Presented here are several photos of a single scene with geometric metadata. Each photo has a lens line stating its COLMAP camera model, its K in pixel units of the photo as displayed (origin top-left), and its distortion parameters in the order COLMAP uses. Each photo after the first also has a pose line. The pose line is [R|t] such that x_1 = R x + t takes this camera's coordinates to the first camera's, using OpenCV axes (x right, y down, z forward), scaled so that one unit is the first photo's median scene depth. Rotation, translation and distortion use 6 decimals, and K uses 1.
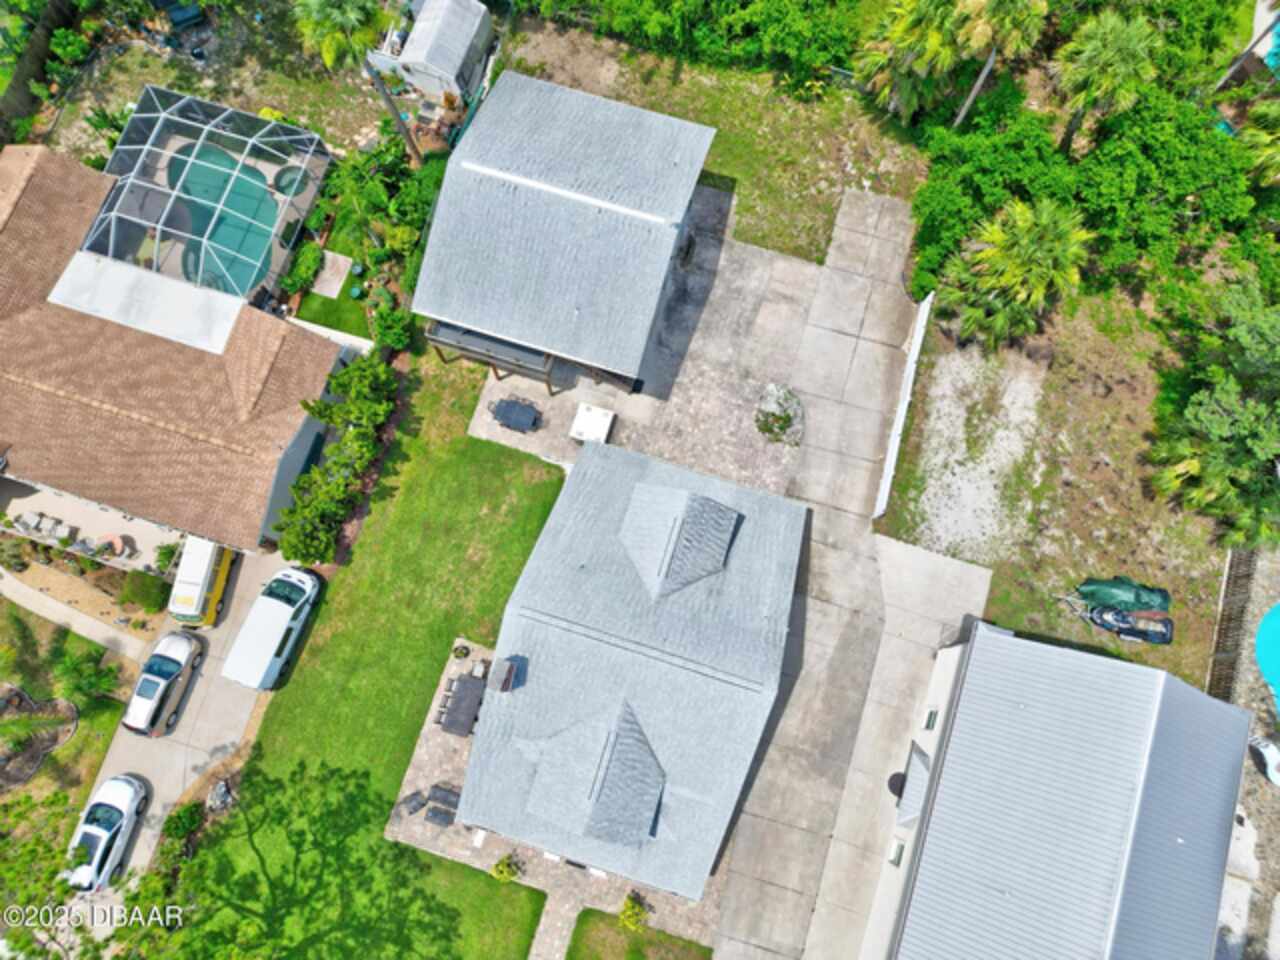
lens RADIAL K [[898.7, 0, 638.5], [0, 898.7, 485.8], [0, 0, 1]] dist [0.063795, -0.071786]
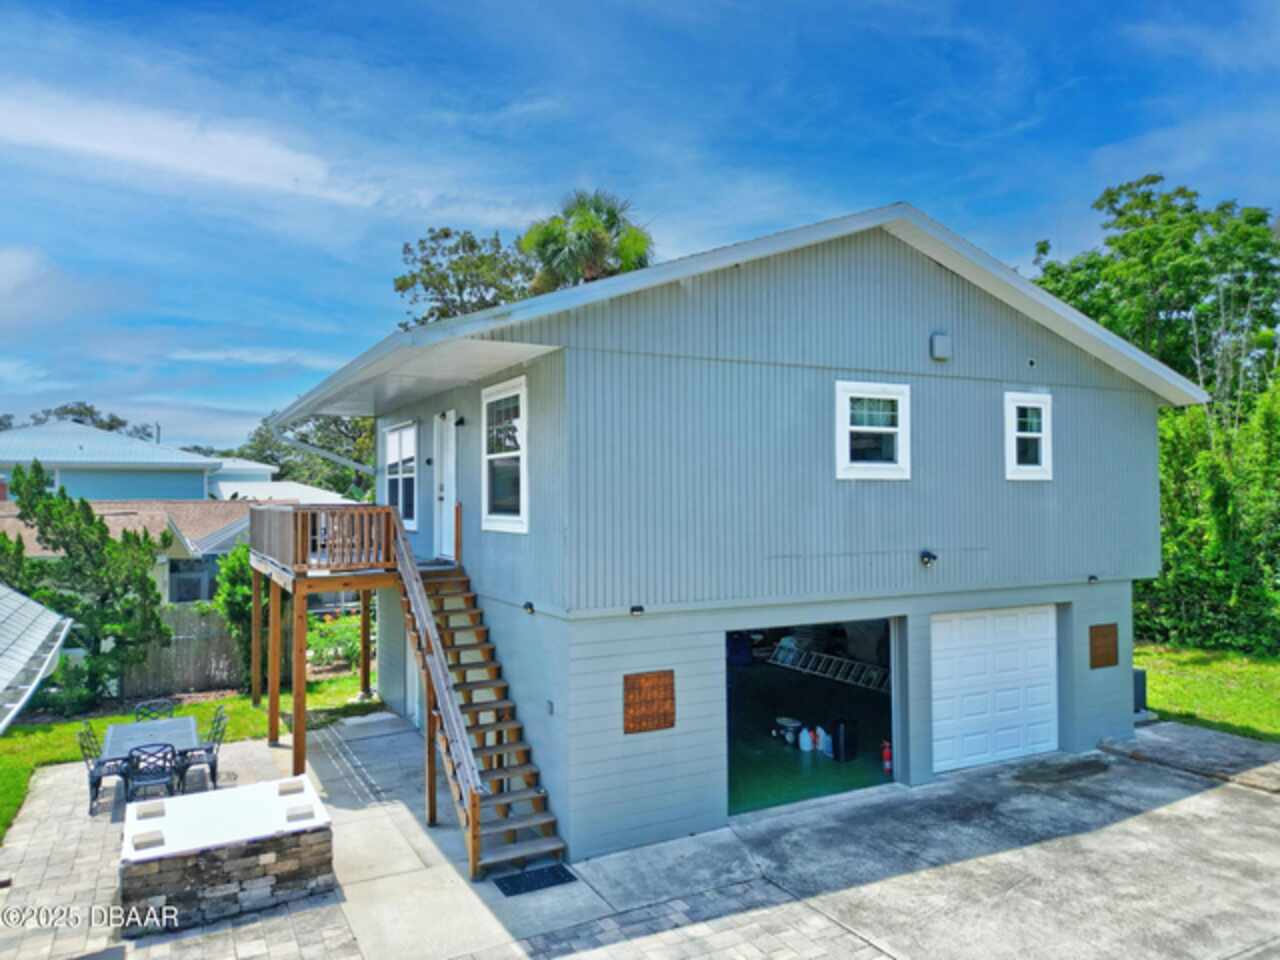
lens RADIAL K [[898.7, 0, 643.7], [0, 898.7, 482.3], [0, 0, 1]] dist [0.056628, -0.050045]
pose [[0.720686, -0.020812, -0.692949, 0.167210], [-0.672964, 0.219100, -0.706481, -0.003442], [0.166529, 0.975480, 0.143897, 0.915658]]
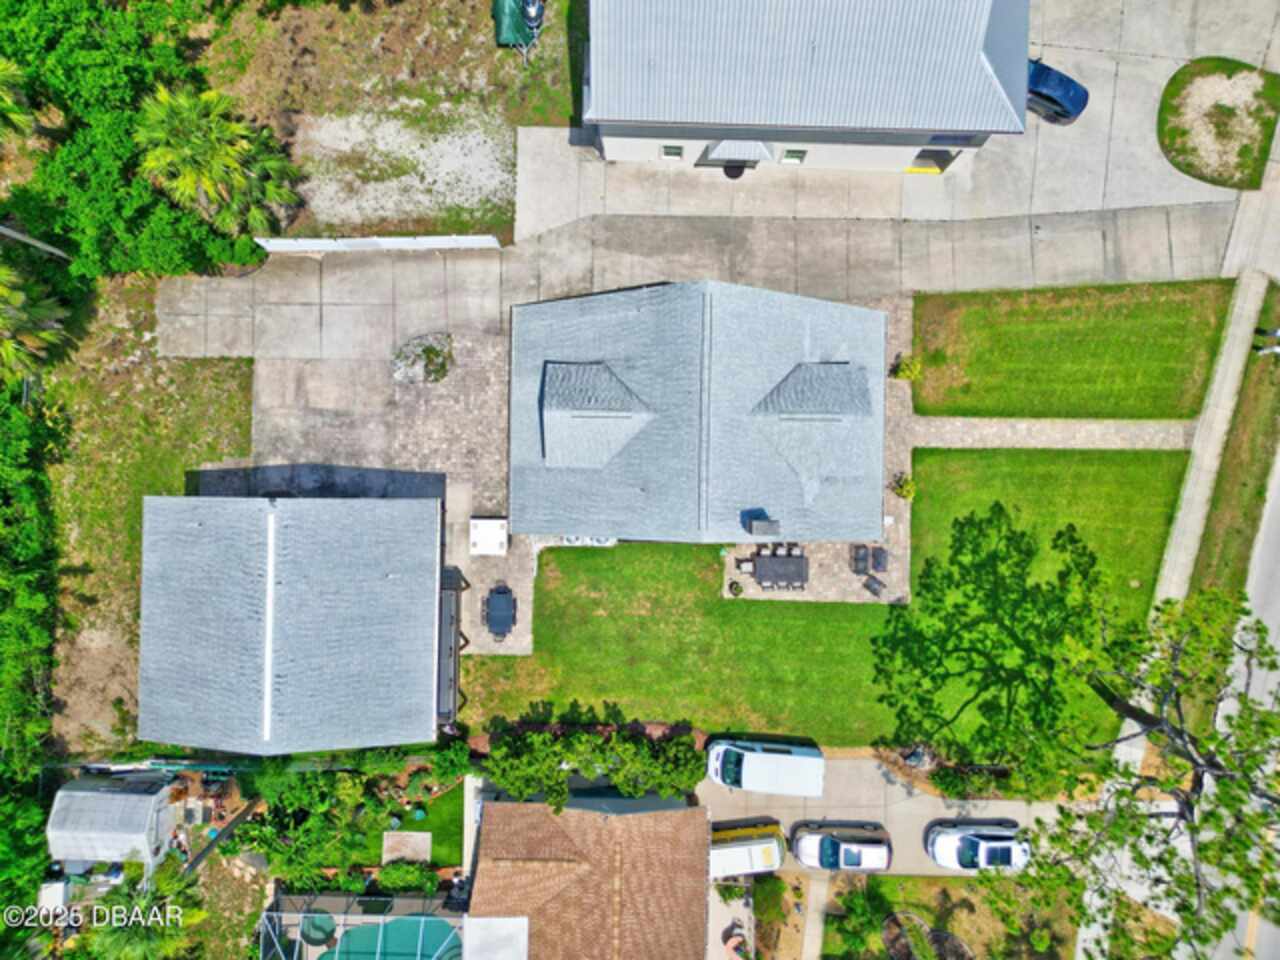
lens RADIAL K [[898.7, 0, 643.7], [0, 898.7, 482.3], [0, 0, 1]] dist [0.056628, -0.050045]
pose [[-0.284049, -0.958742, 0.011428, -0.054449], [0.935150, -0.274389, 0.224065, -0.115331], [-0.211685, 0.074332, 0.974507, -0.017698]]
